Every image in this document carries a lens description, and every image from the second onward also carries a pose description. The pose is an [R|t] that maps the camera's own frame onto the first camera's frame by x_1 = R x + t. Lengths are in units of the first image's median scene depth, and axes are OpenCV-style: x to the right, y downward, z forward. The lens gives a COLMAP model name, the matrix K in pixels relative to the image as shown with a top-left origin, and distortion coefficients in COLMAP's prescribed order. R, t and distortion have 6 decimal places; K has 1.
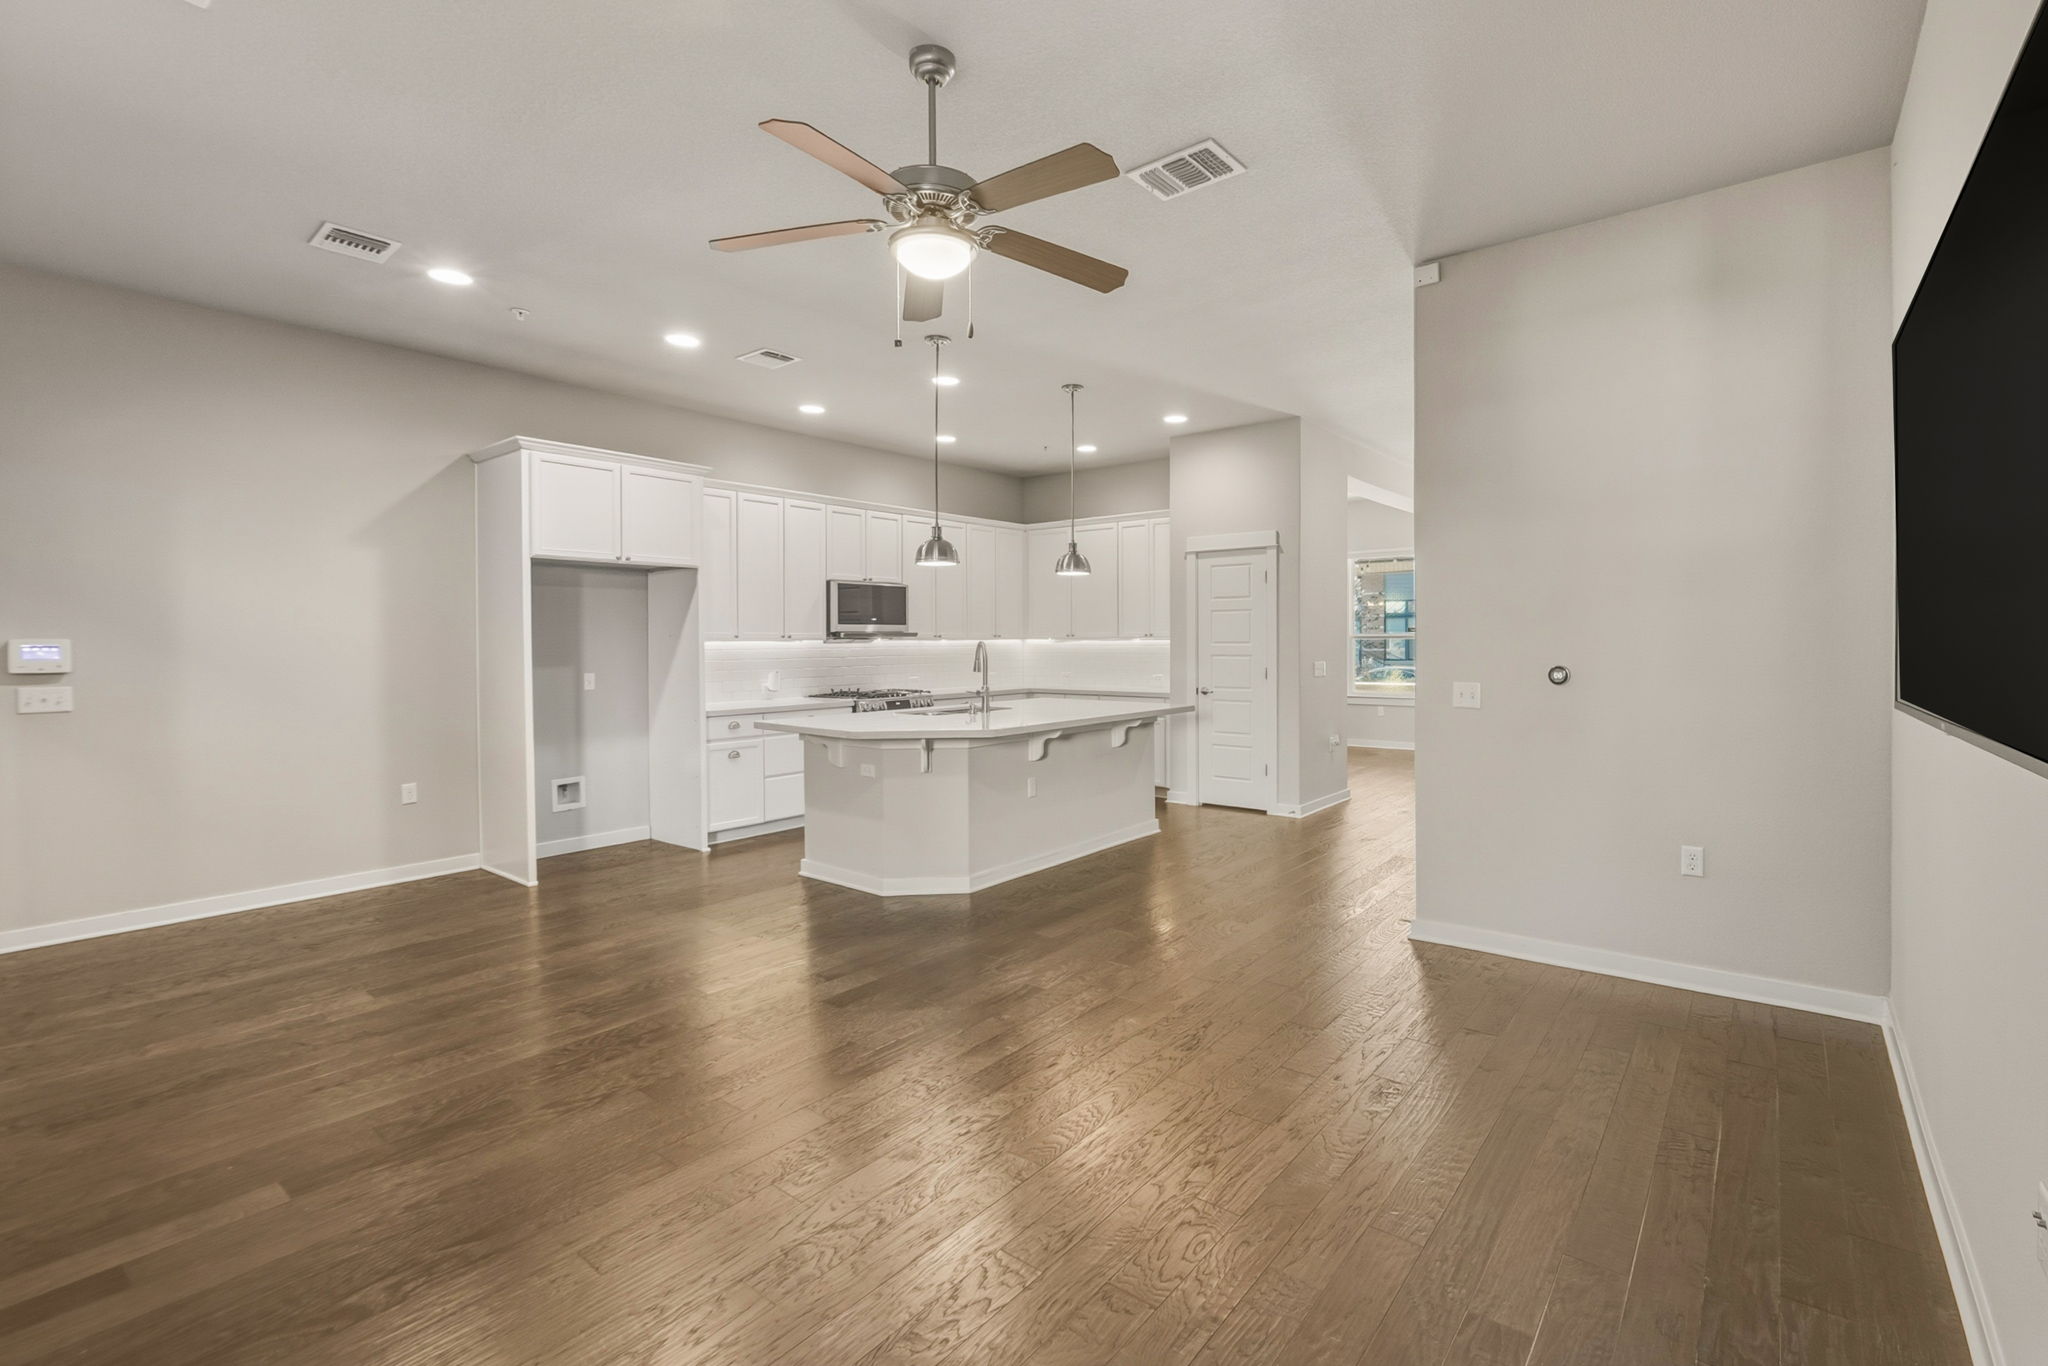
lens RADIAL K [[918.5, 0, 1099.7], [0, 918.5, 643.7], [0, 0, 1]] dist [-0.002912, 0.000066]
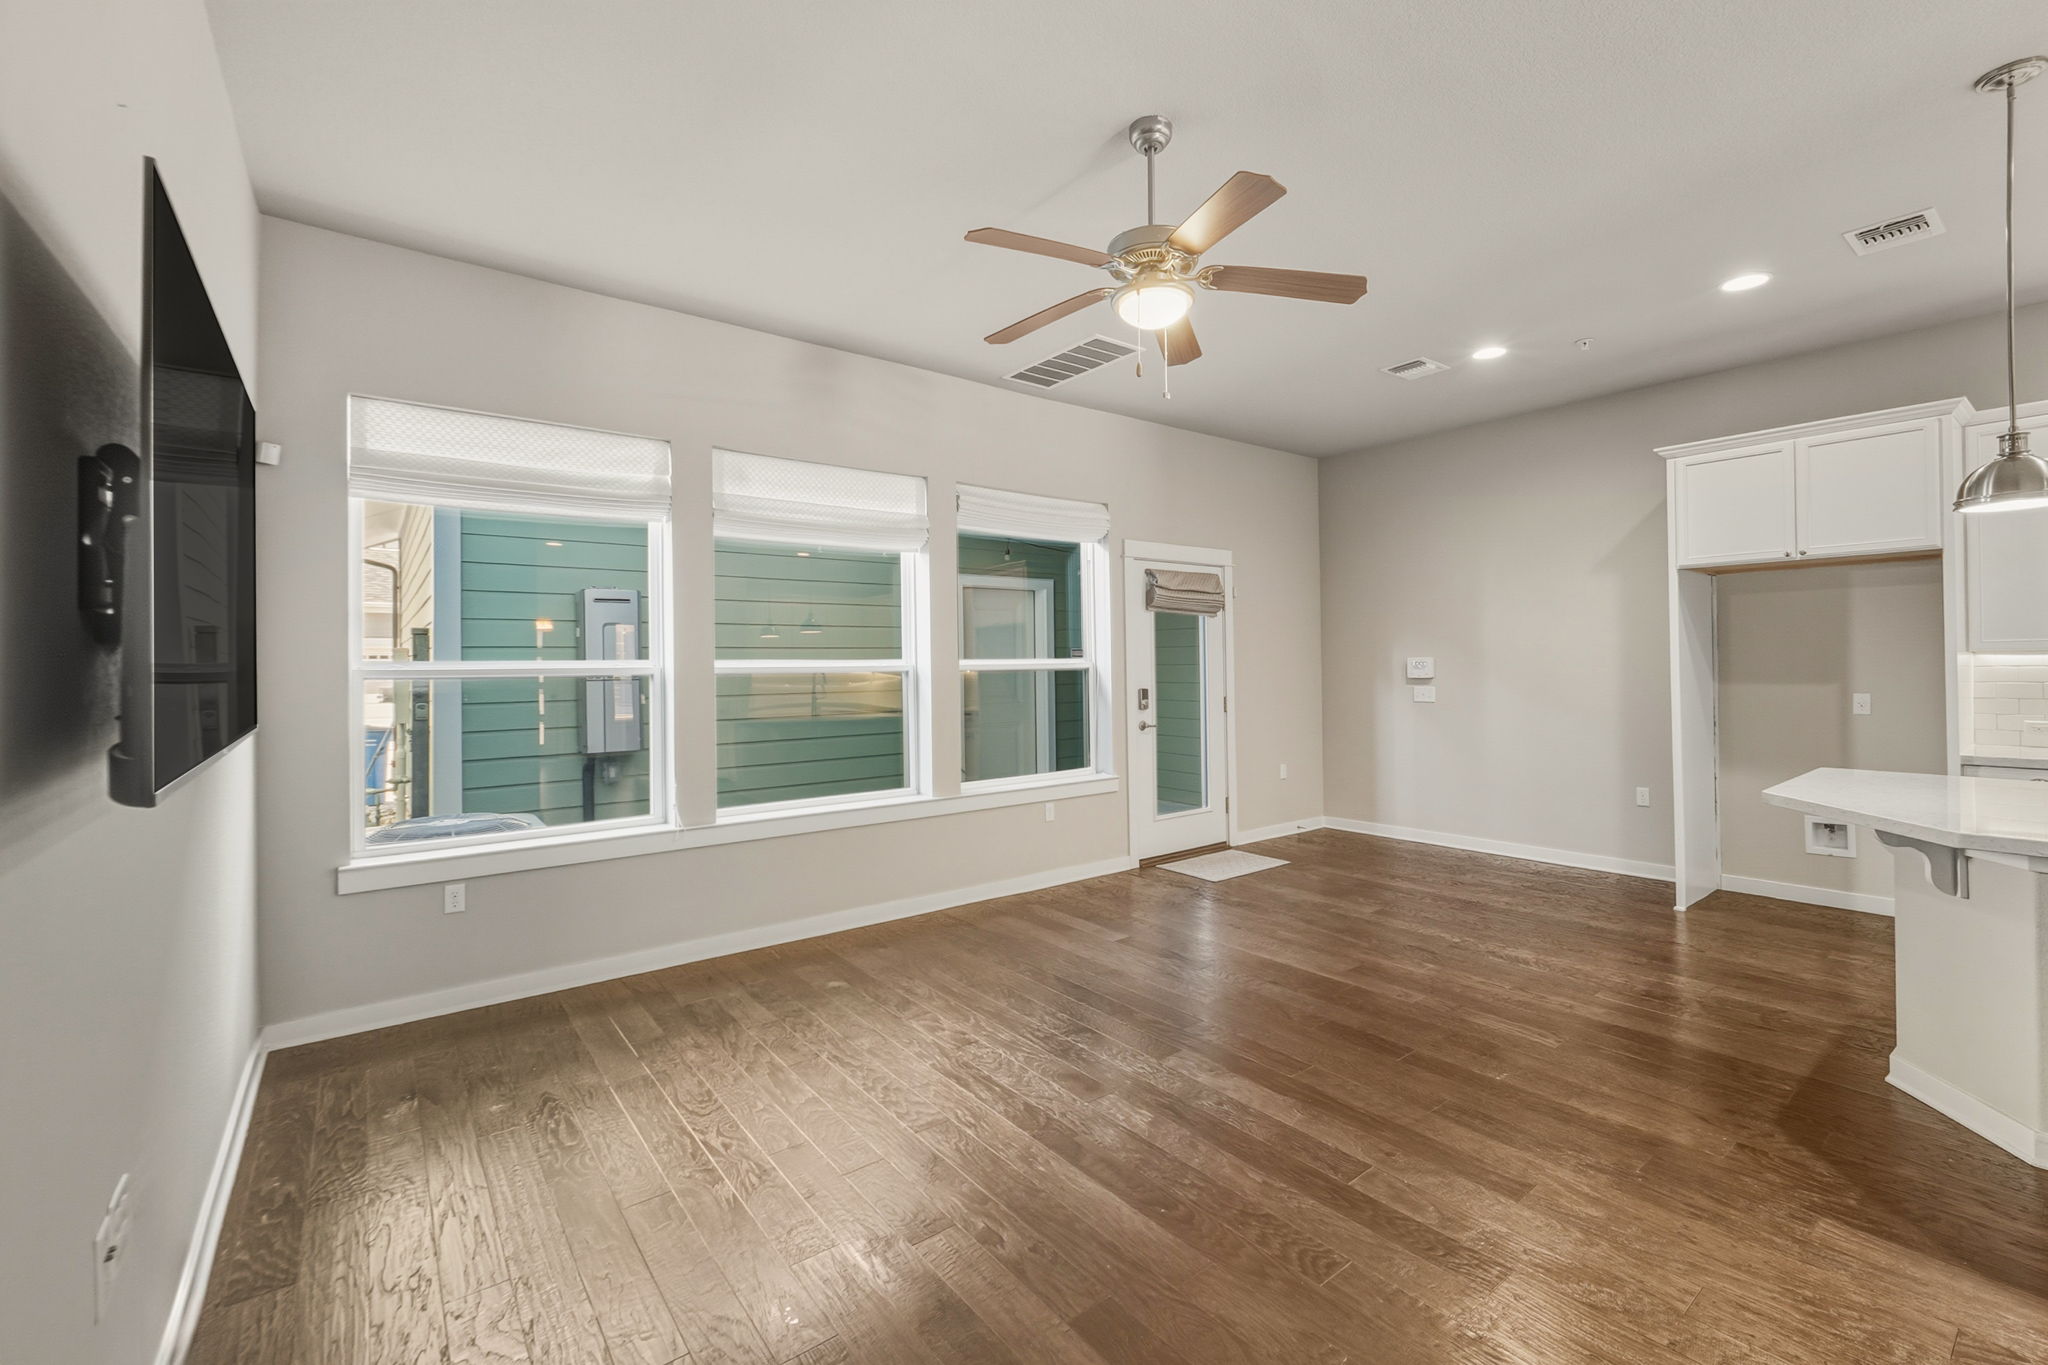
lens RADIAL K [[857.8, 0, 1028.2], [0, 857.8, 658.8], [0, 0, 1]] dist [0.010567, 0.000164]
pose [[-0.258924, -0.000134, -0.965898, 0.449422], [0.009138, 0.999955, -0.002589, -0.004250], [0.965855, -0.009496, -0.258911, 0.599796]]
